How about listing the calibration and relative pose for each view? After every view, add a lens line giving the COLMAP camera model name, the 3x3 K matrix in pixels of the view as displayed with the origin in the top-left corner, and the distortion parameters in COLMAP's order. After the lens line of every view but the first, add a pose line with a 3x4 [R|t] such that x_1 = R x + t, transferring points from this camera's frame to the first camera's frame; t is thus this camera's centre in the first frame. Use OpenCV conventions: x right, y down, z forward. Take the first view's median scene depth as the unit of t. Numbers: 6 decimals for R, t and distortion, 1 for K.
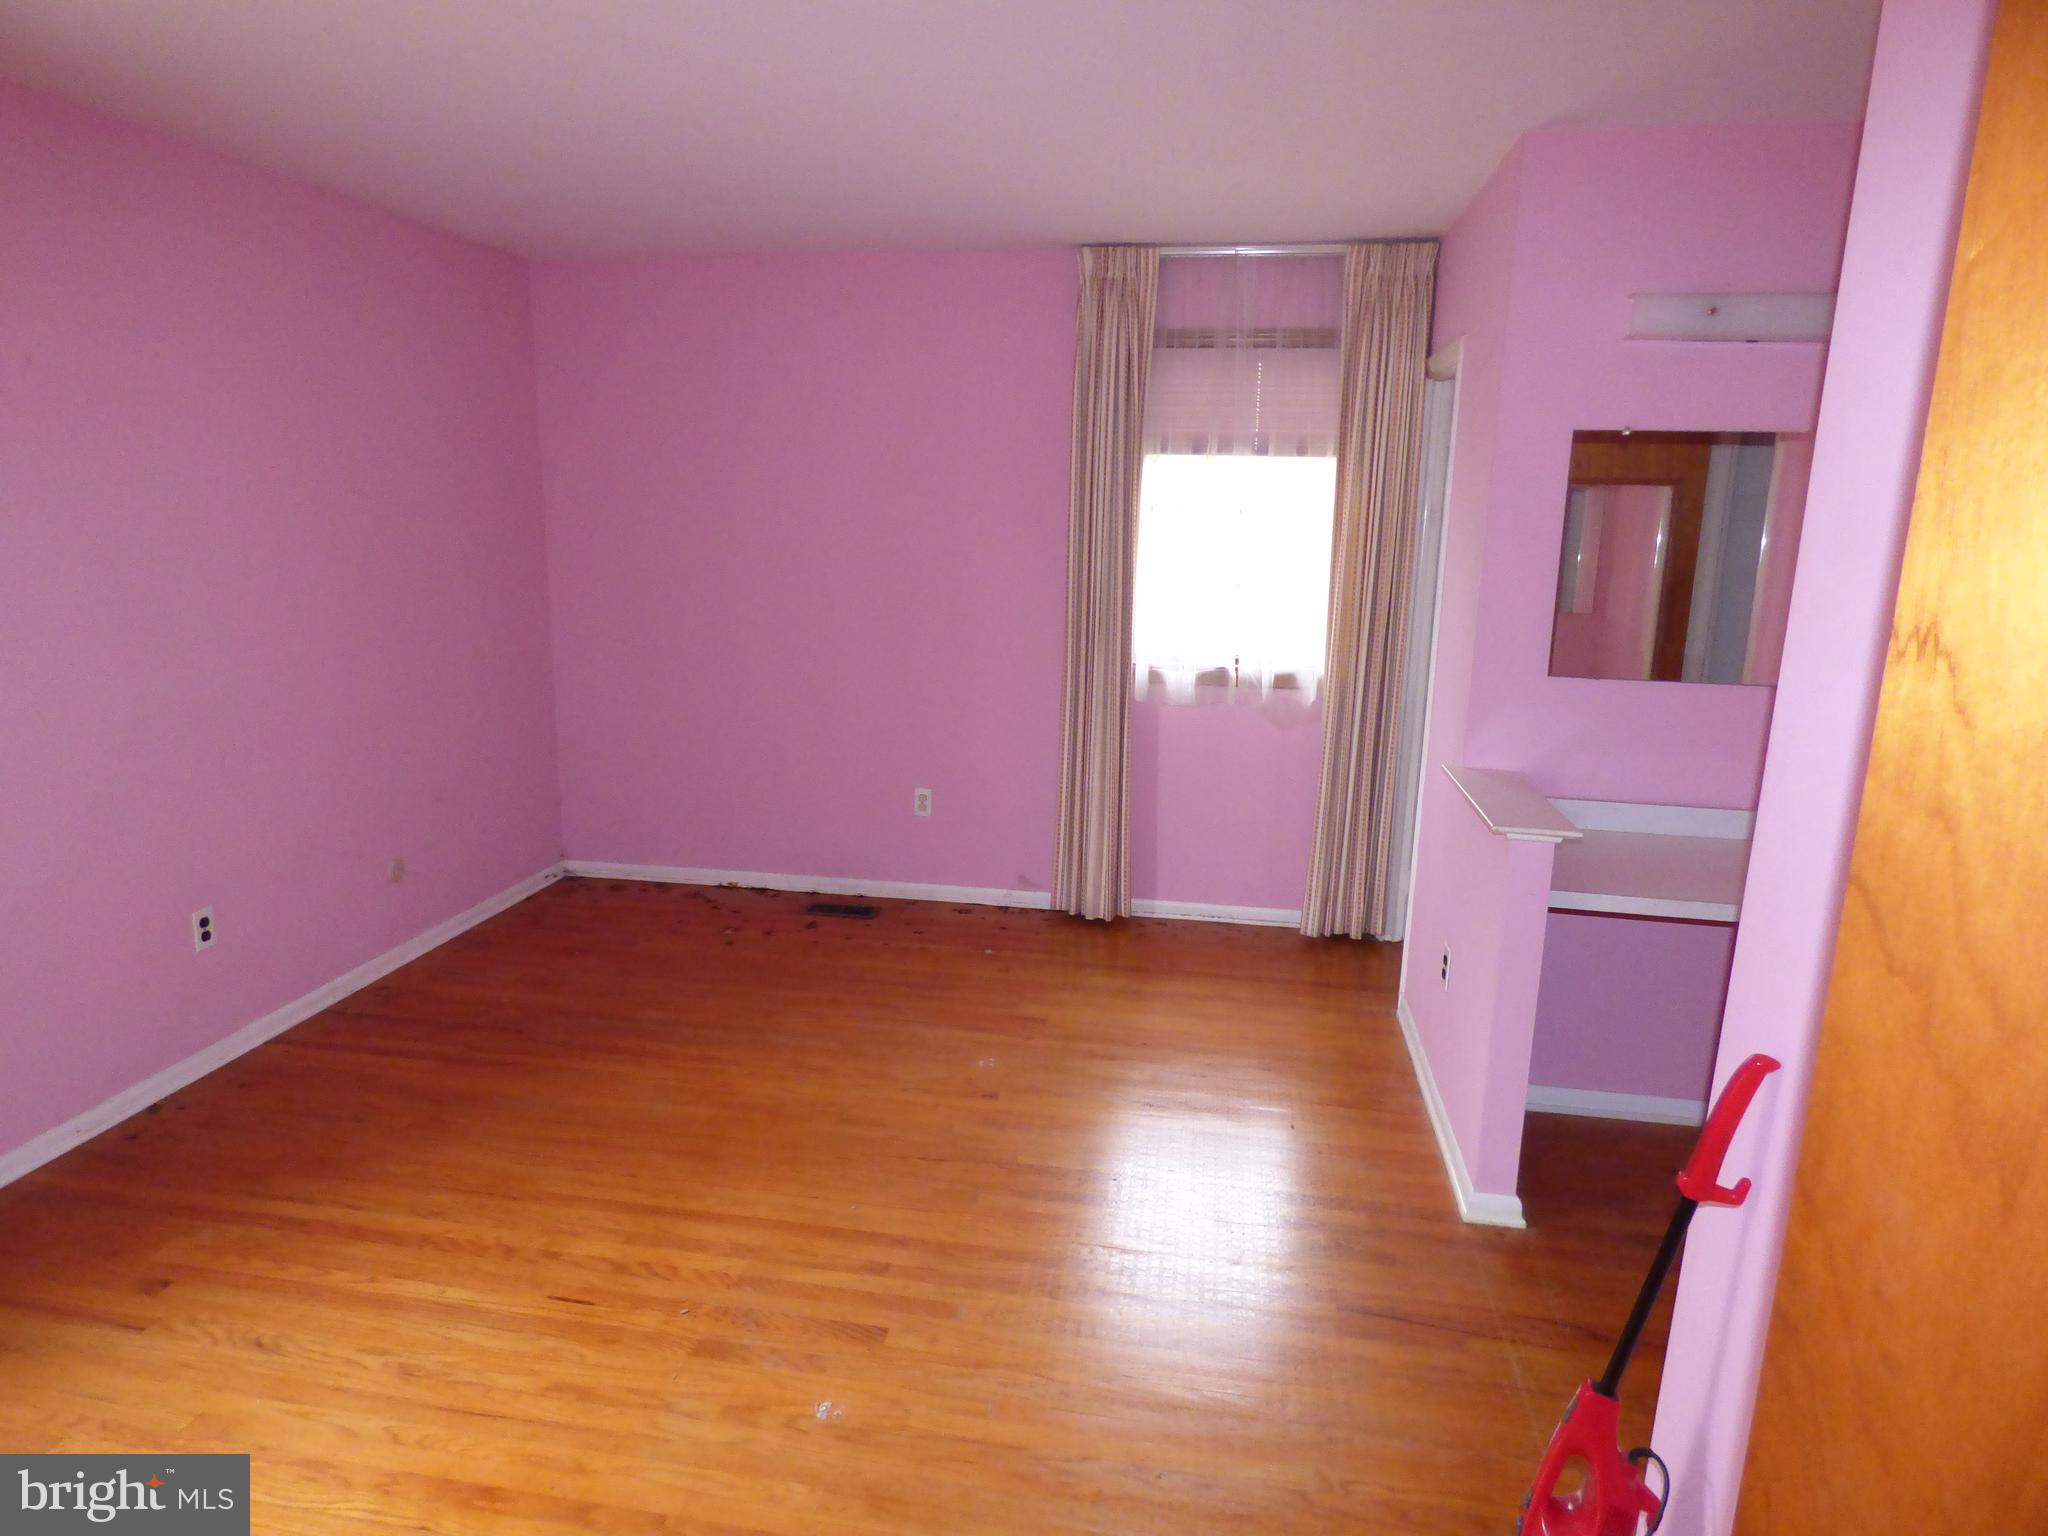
lens RADIAL K [[1249.1, 0, 1024.0], [0, 1249.1, 768.0], [0, 0, 1]] dist [-0.006773, -0.000815]
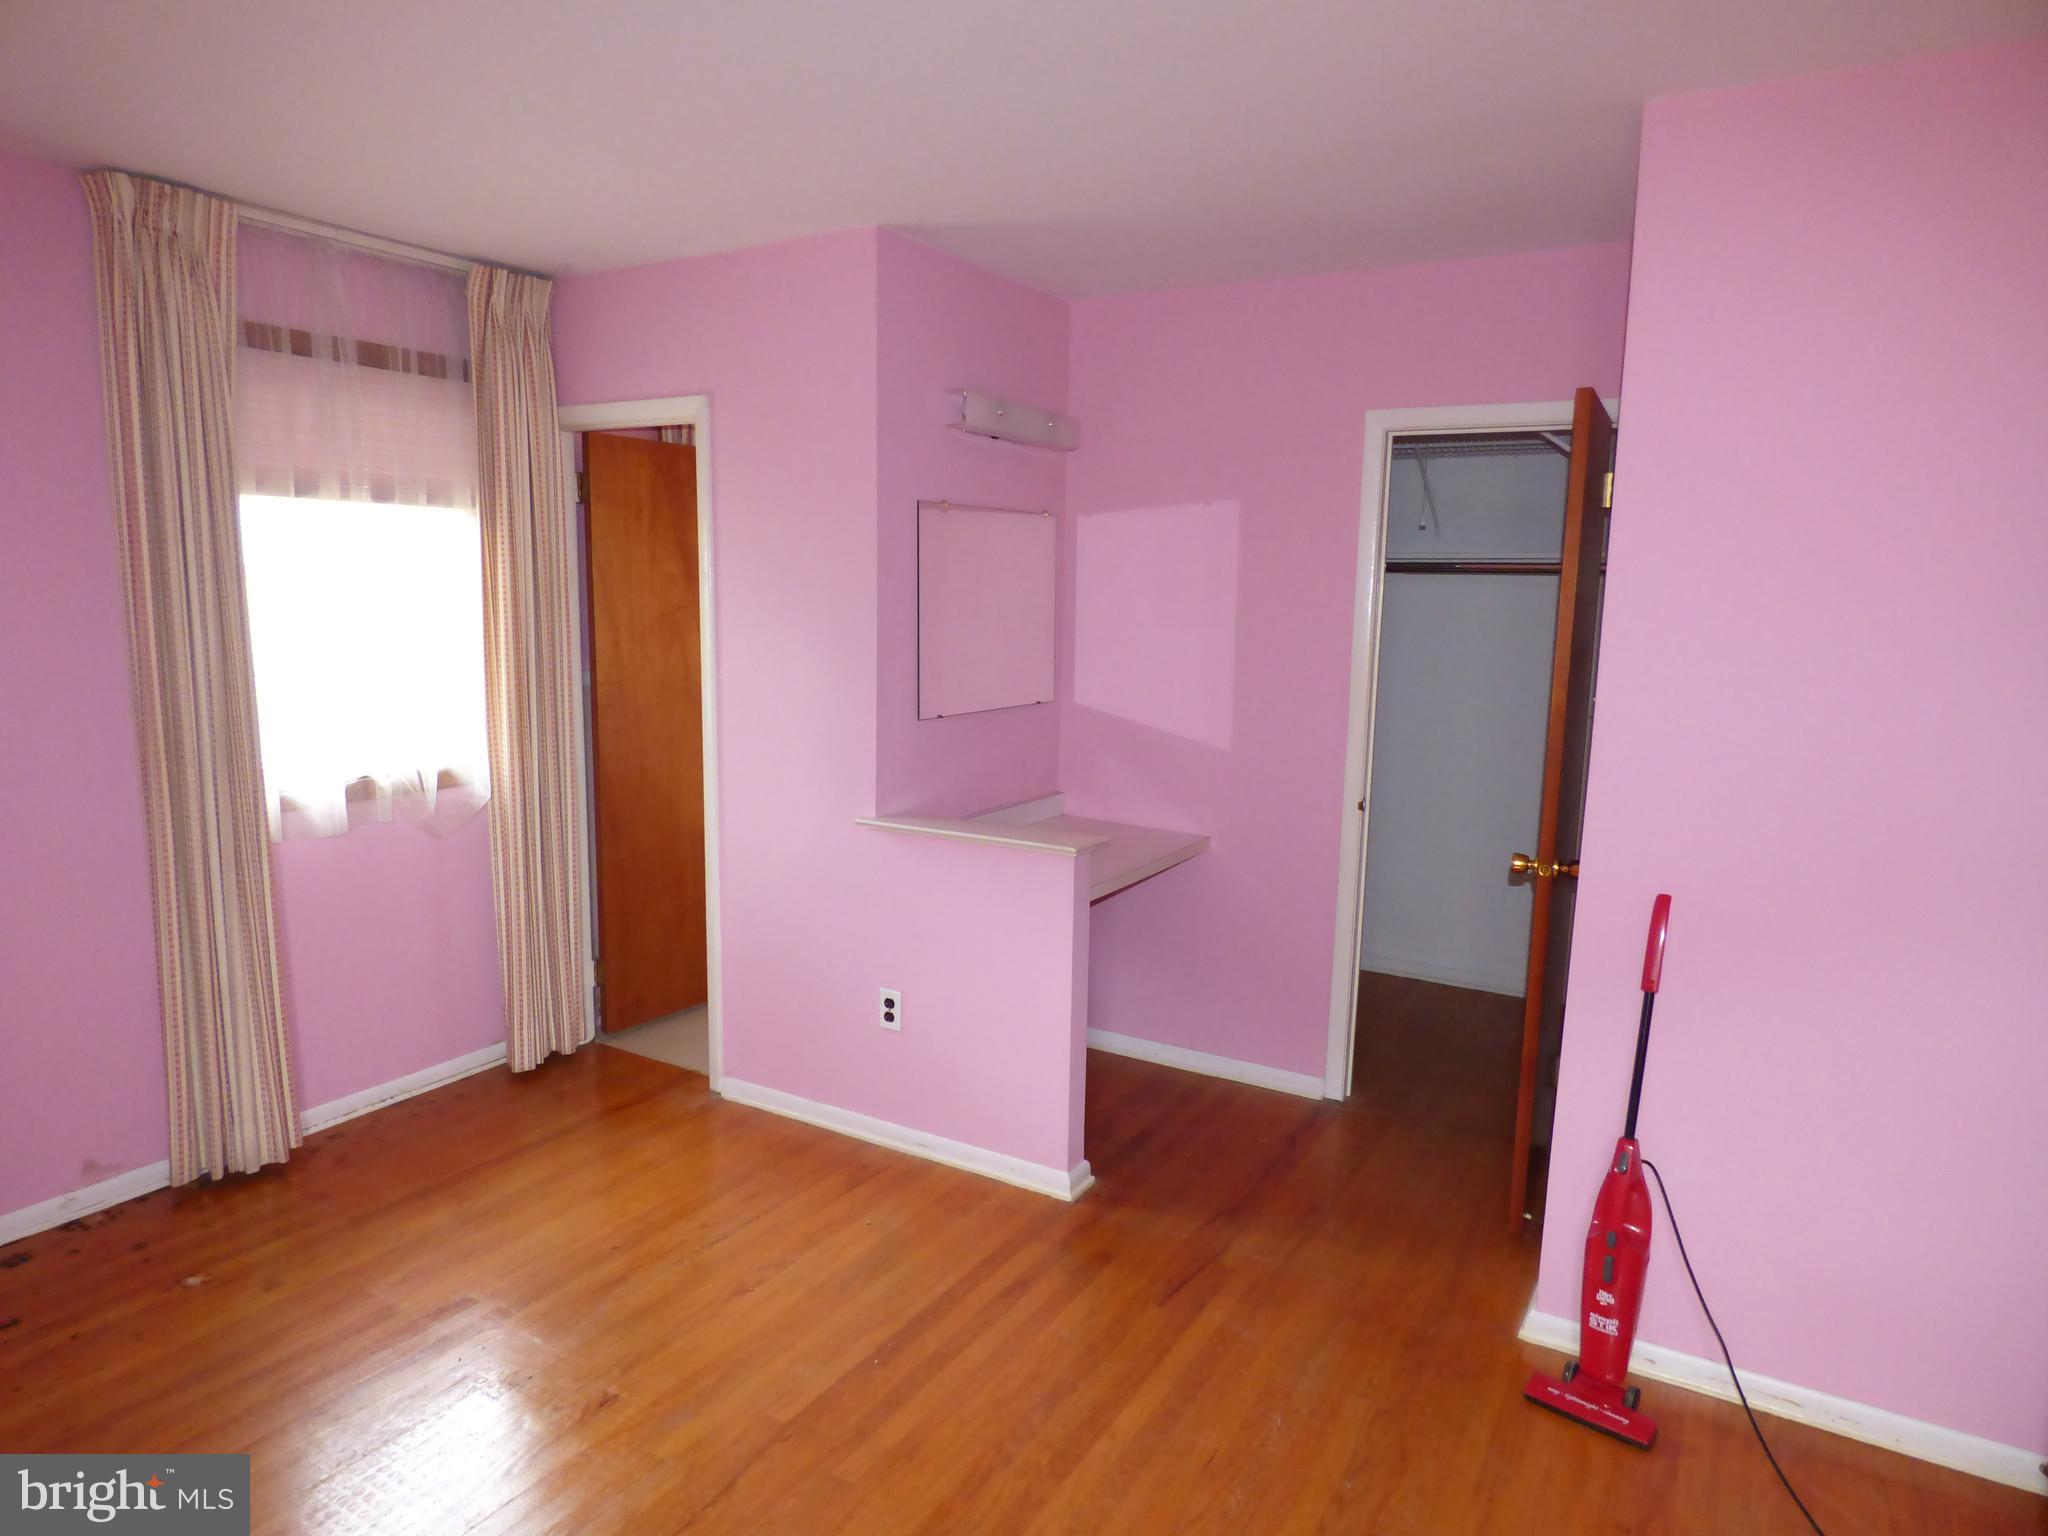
lens RADIAL K [[1251.5, 0, 1021.7], [0, 1251.5, 757.0], [0, 0, 1]] dist [-0.004290, -0.000874]
pose [[0.377550, -0.140584, 0.915255, -0.403046], [0.190612, 0.979040, 0.071753, -0.072733], [-0.906159, 0.147368, 0.396433, 0.346509]]
